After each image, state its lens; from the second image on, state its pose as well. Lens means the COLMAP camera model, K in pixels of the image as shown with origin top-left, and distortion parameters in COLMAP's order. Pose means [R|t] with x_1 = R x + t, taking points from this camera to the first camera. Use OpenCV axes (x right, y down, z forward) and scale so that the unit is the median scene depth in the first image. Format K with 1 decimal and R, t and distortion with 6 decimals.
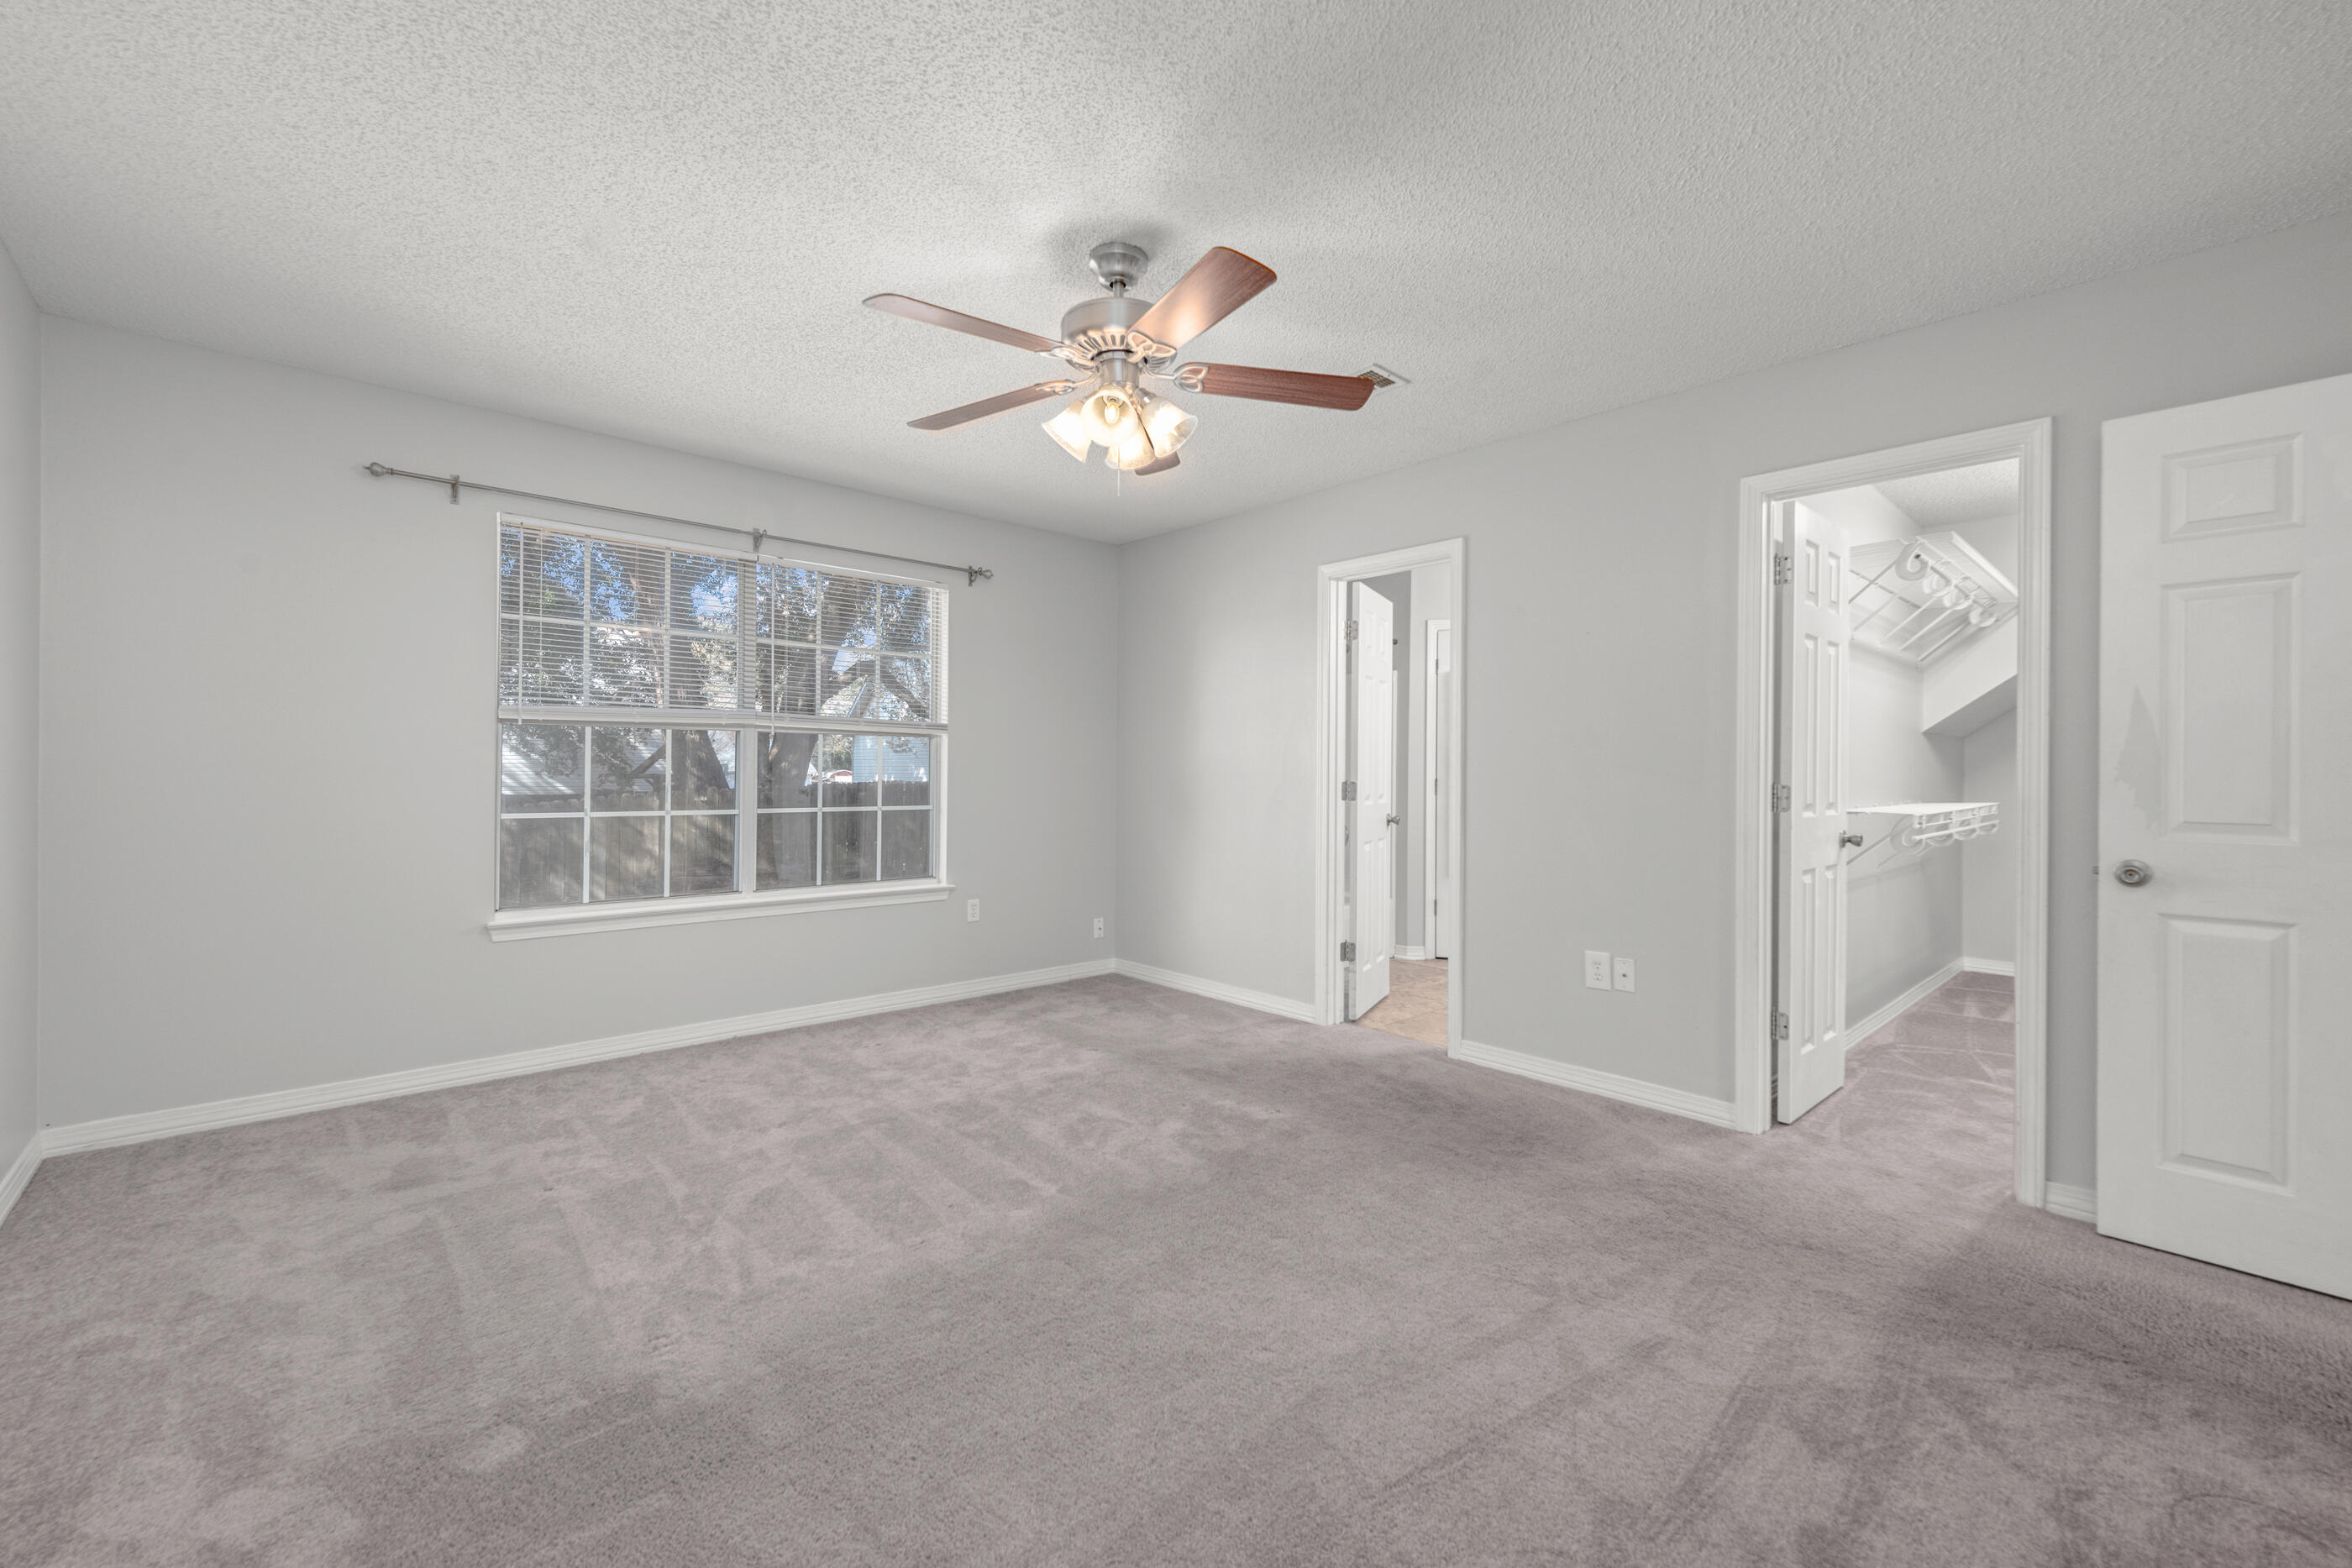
lens RADIAL K [[956.0, 0, 1182.9], [0, 956.0, 777.2], [0, 0, 1]] dist [0.018996, -0.007922]
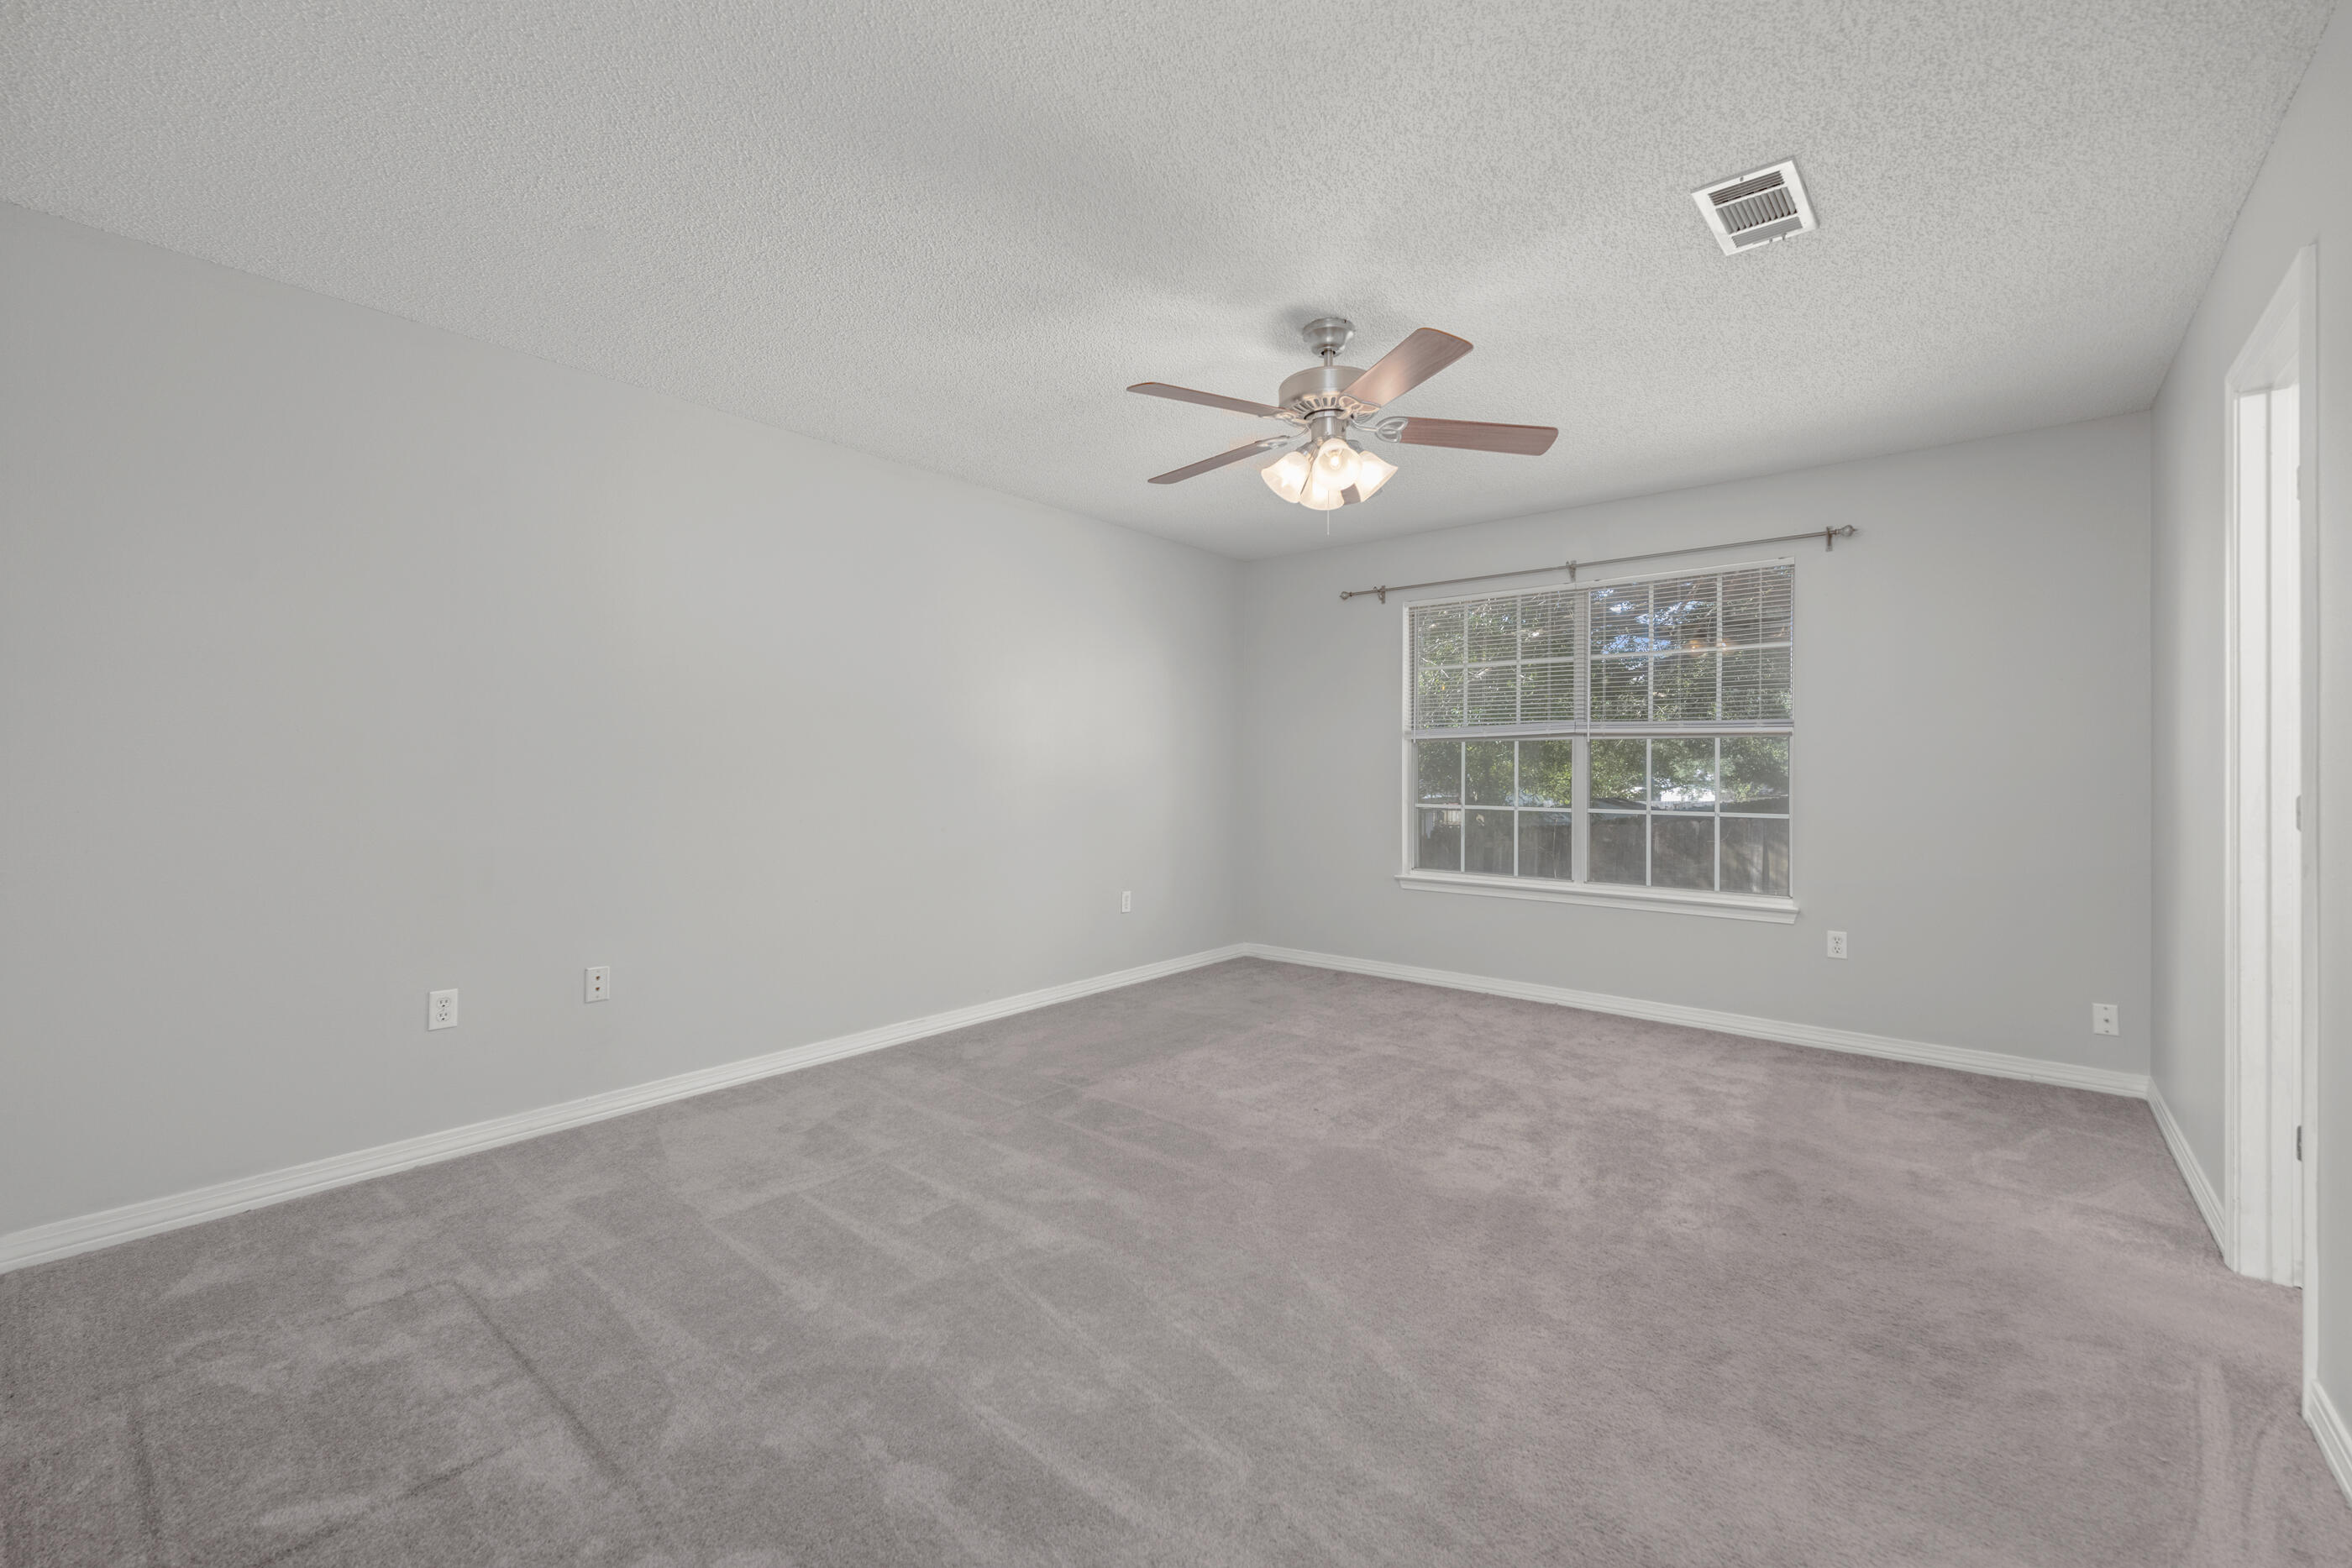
lens RADIAL K [[956.0, 0, 1182.9], [0, 956.0, 777.2], [0, 0, 1]] dist [0.018996, -0.007922]
pose [[0.137499, 0.001370, -0.990501, 0.715315], [-0.007463, 0.999972, 0.000347, -0.000330], [0.990474, 0.007345, 0.137505, 0.453773]]
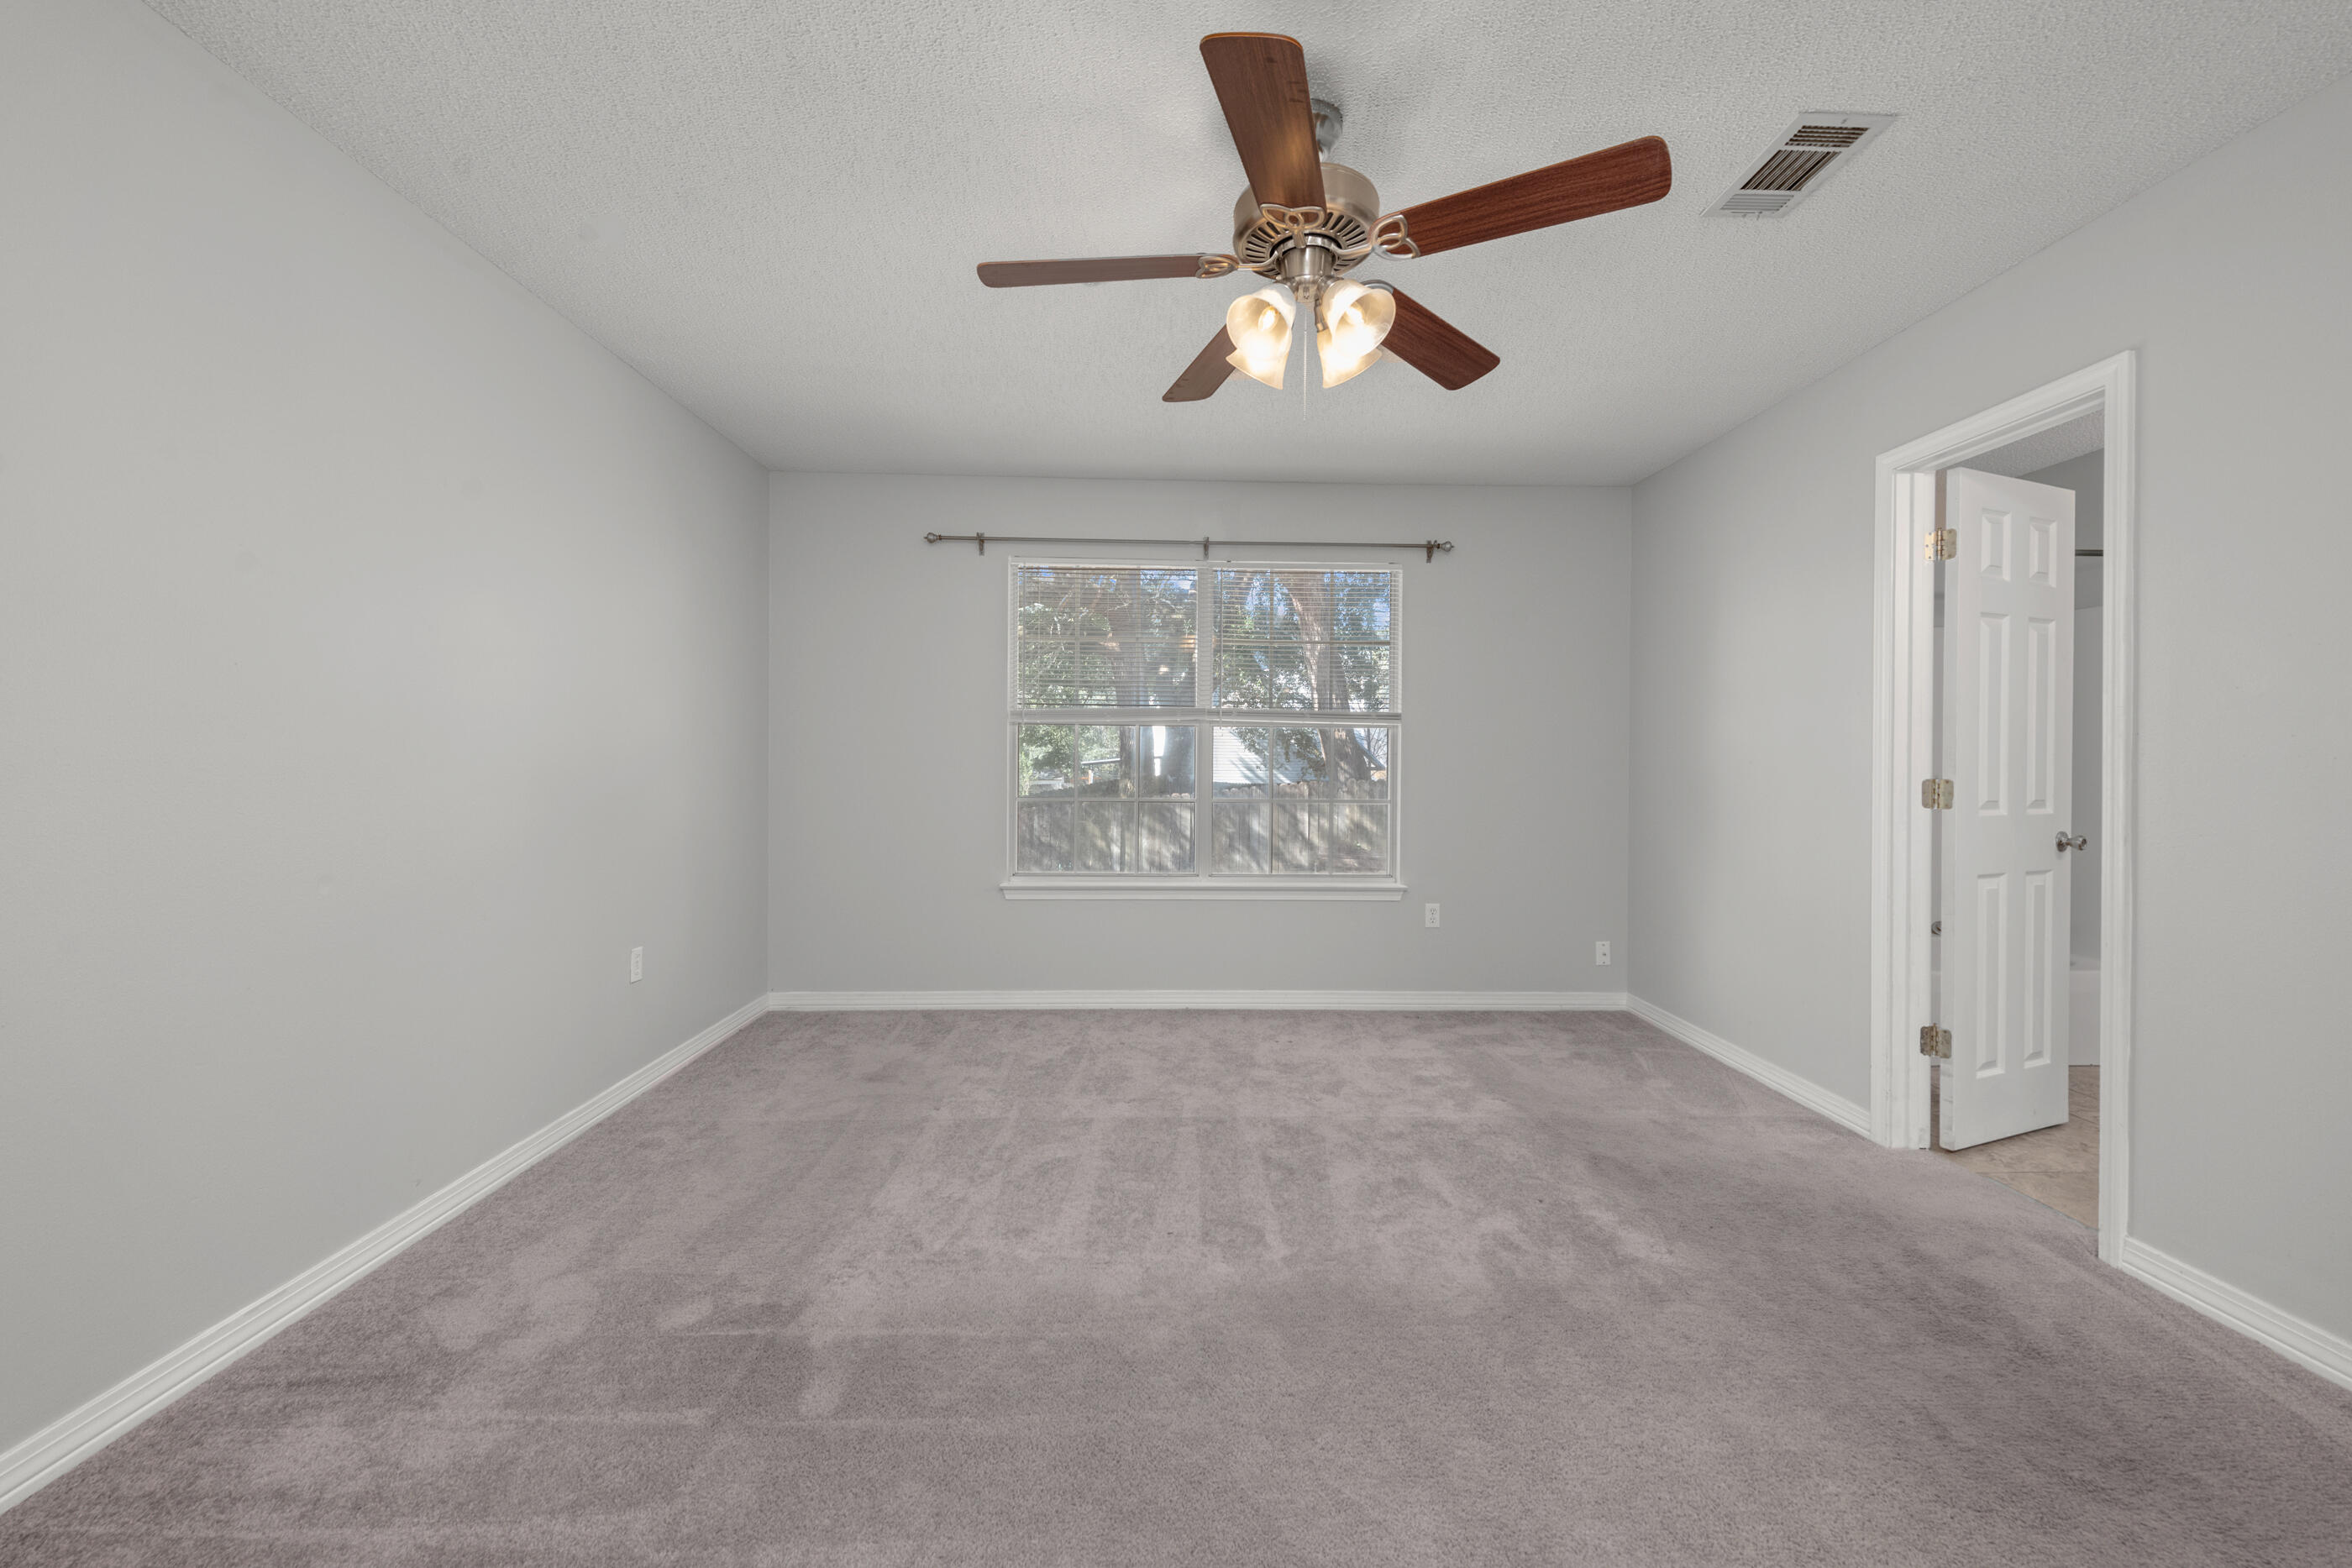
lens RADIAL K [[928.9, 0, 1183.4], [0, 928.9, 768.4], [0, 0, 1]] dist [0.021443, -0.008665]
pose [[0.757663, 0.002724, -0.652640, 0.249625], [-0.004380, 0.999990, -0.000910, -0.000012], [0.652631, 0.003548, 0.757667, 0.230863]]
